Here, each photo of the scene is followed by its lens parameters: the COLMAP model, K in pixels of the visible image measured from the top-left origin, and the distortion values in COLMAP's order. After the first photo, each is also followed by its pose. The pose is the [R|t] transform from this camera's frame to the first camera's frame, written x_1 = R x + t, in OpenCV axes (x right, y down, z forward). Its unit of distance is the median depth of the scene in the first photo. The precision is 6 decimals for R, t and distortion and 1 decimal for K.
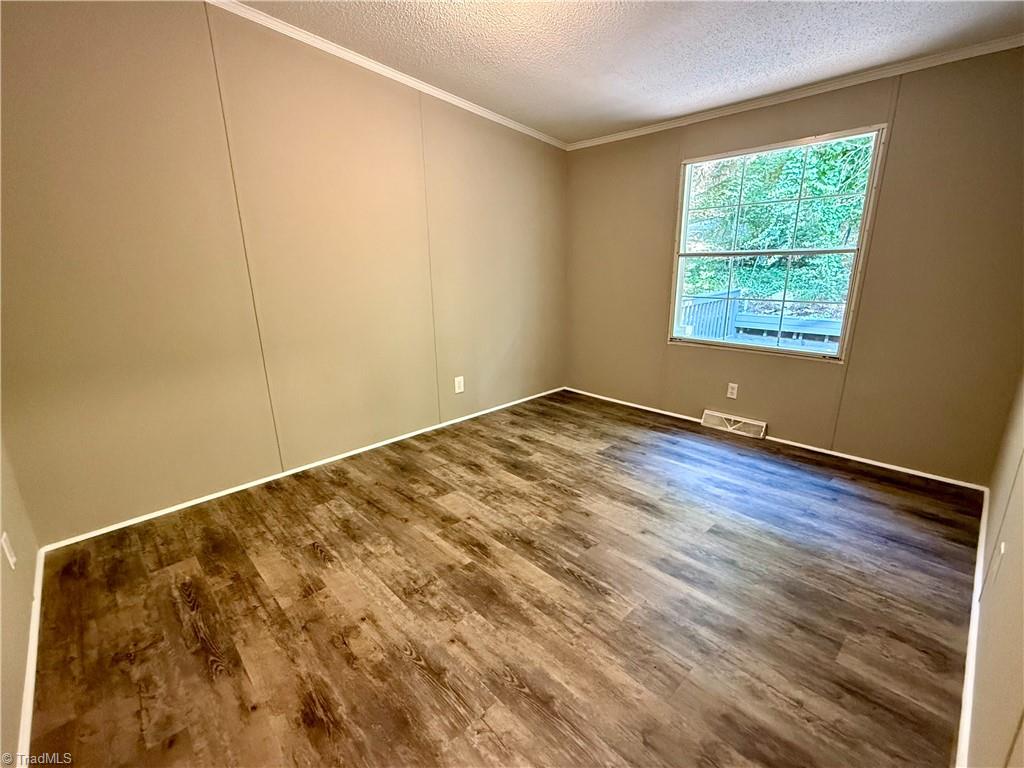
lens RADIAL K [[453.2, 0, 511.9], [0, 453.2, 387.3], [0, 0, 1]] dist [-0.002397, 0.000516]
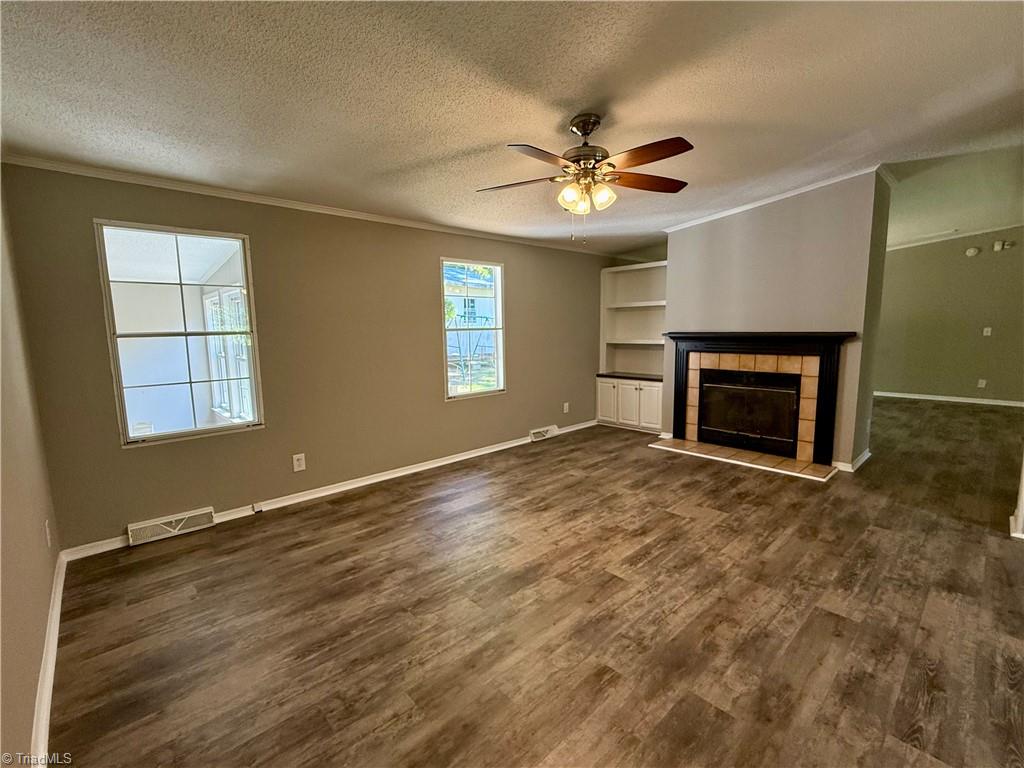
lens RADIAL K [[453.2, 0, 511.9], [0, 453.2, 387.3], [0, 0, 1]] dist [-0.002397, 0.000516]
pose [[0.017782, -0.115148, 0.993189, -0.394213], [0.280538, 0.954018, 0.105584, -0.097638], [-0.959678, 0.276750, 0.049267, 0.345194]]
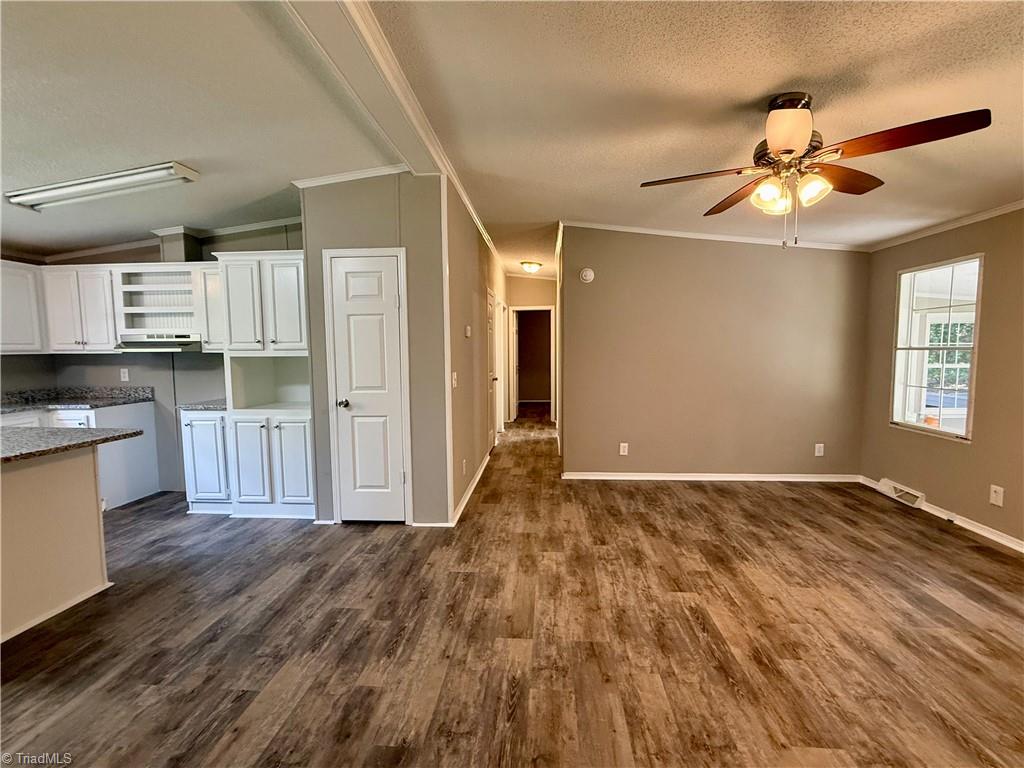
lens RADIAL K [[453.2, 0, 511.9], [0, 453.2, 387.3], [0, 0, 1]] dist [-0.002397, 0.000516]
pose [[0.664832, 0.074802, -0.743238, 0.824922], [-0.201329, 0.976098, -0.081852, 0.138662], [0.719351, 0.204053, 0.664001, -0.607287]]
